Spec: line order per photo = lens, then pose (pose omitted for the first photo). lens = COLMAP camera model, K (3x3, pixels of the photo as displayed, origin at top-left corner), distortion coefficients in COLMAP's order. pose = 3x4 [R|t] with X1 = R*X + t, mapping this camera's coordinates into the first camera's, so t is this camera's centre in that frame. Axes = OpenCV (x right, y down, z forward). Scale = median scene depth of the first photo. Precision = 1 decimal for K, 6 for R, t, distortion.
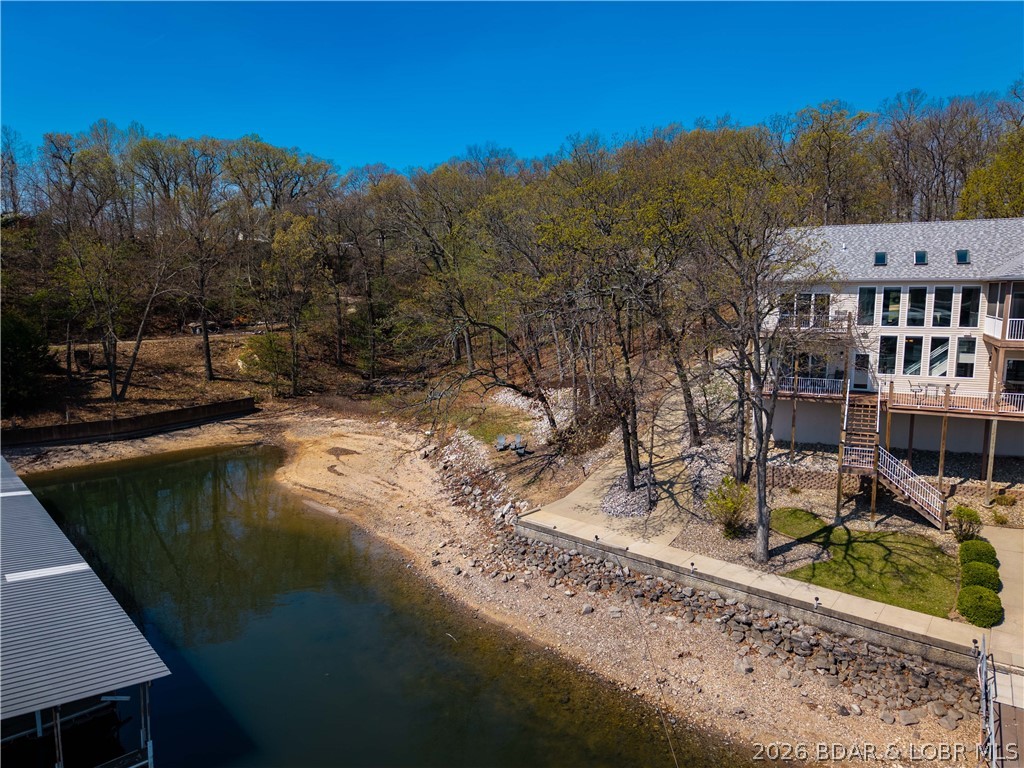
lens RADIAL K [[683.8, 0, 512.0], [0, 683.8, 384.0], [0, 0, 1]] dist [0.038718, -0.041089]
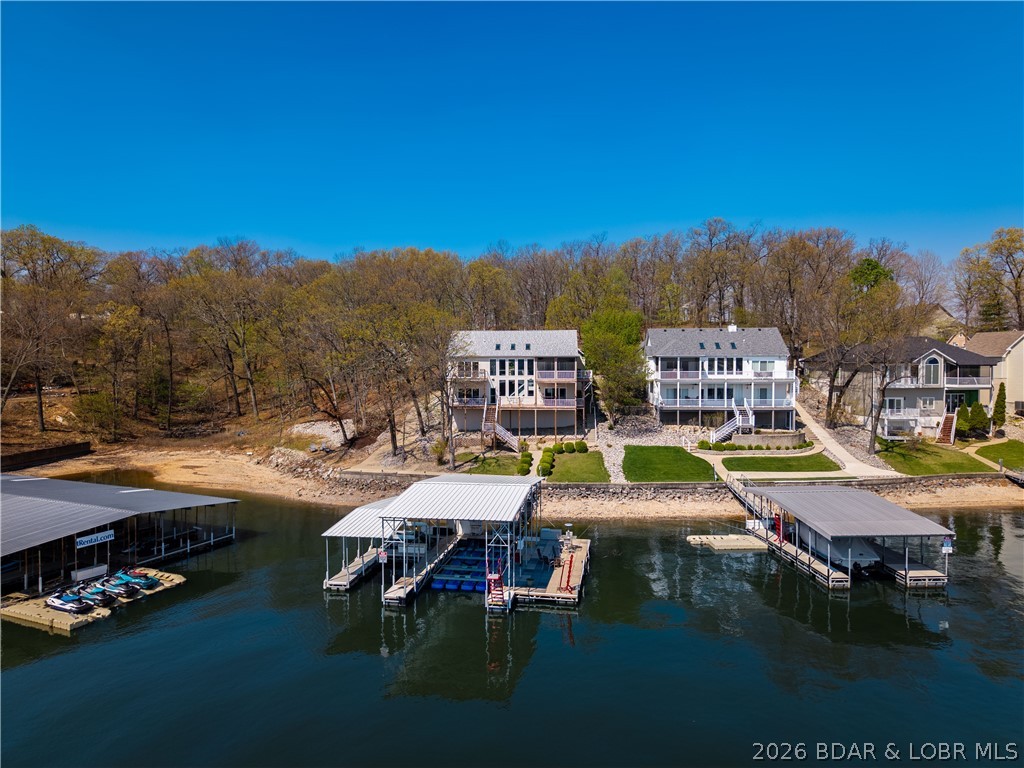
lens RADIAL K [[686.5, 0, 512.4], [0, 686.5, 381.0], [0, 0, 1]] dist [0.003574, -0.001652]
pose [[0.917933, -0.011435, 0.396571, -0.330259], [0.052829, 0.994206, -0.093614, 0.149293], [-0.393202, 0.106881, 0.913219, -1.099691]]
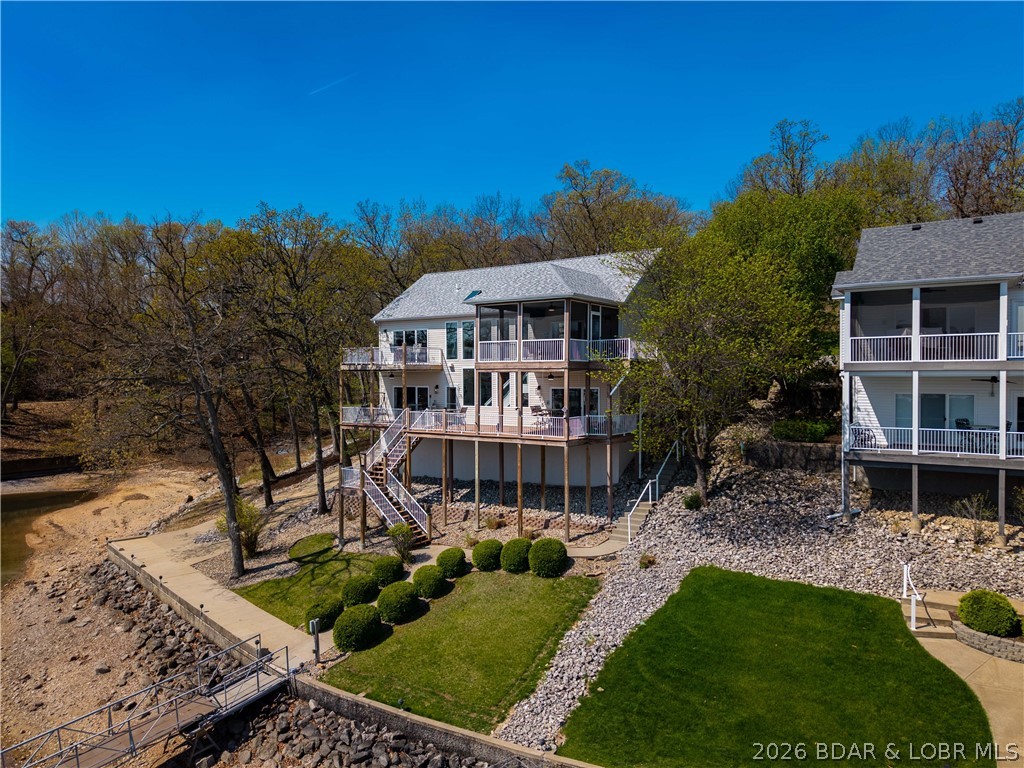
lens RADIAL K [[686.5, 0, 512.4], [0, 686.5, 381.0], [0, 0, 1]] dist [0.003574, -0.001652]
pose [[0.993787, 0.005680, -0.111157, 0.716167], [-0.020087, 0.991450, -0.128928, 0.077253], [0.109474, 0.130360, 0.985404, 0.004074]]
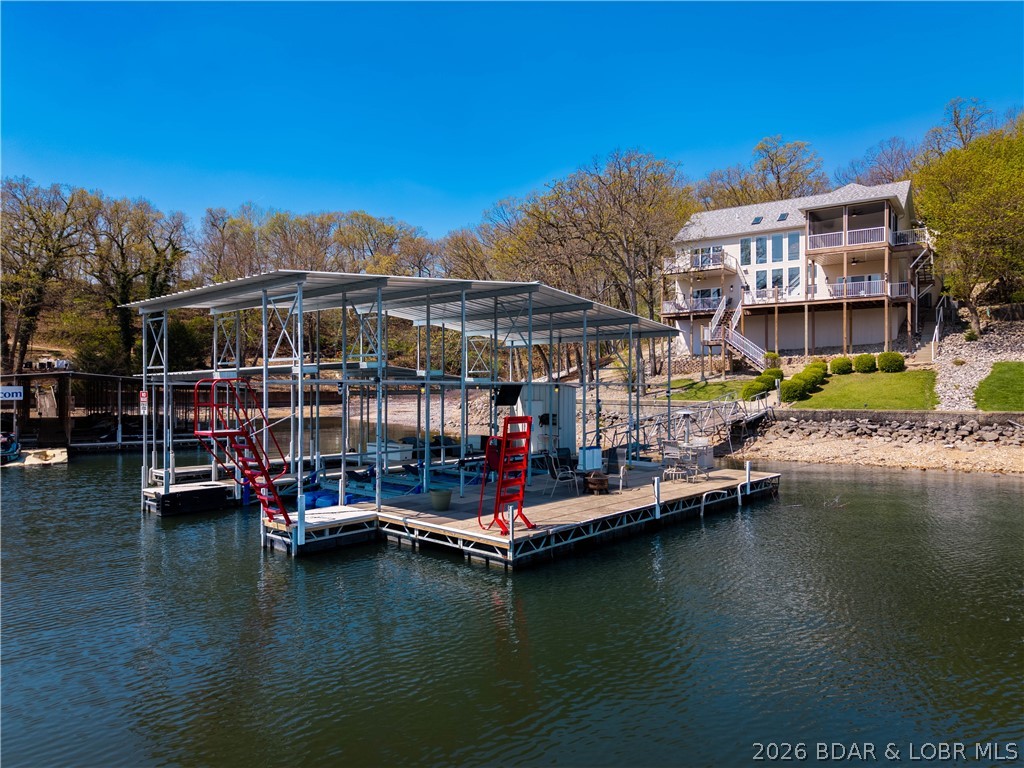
lens RADIAL K [[691.0, 0, 506.9], [0, 691.0, 385.5], [0, 0, 1]] dist [0.006880, 0.002100]
pose [[0.988293, 0.005513, -0.152468, 0.245679], [-0.026409, 0.990443, -0.135371, 0.364795], [0.150265, 0.137813, 0.978993, -0.429672]]
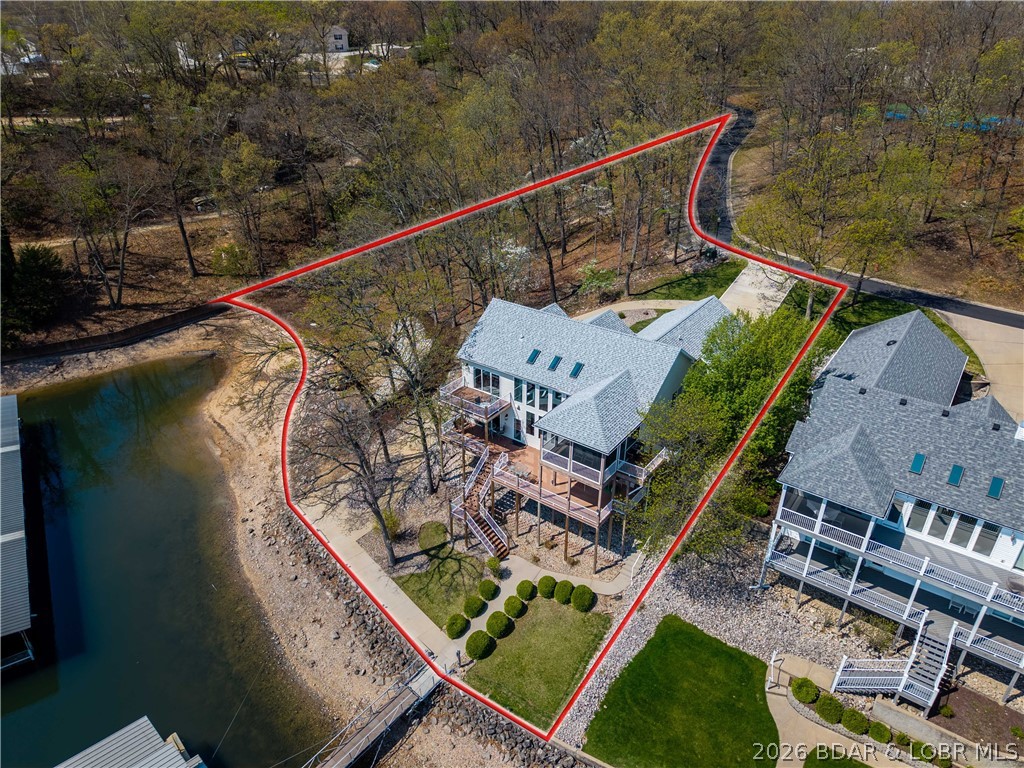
lens RADIAL K [[686.5, 0, 512.4], [0, 686.5, 381.0], [0, 0, 1]] dist [0.003574, -0.001652]
pose [[0.987751, 0.081289, -0.133194, 0.683782], [-0.030000, 0.936594, 0.349131, -0.614597], [0.153129, -0.340858, 0.927560, -0.289563]]
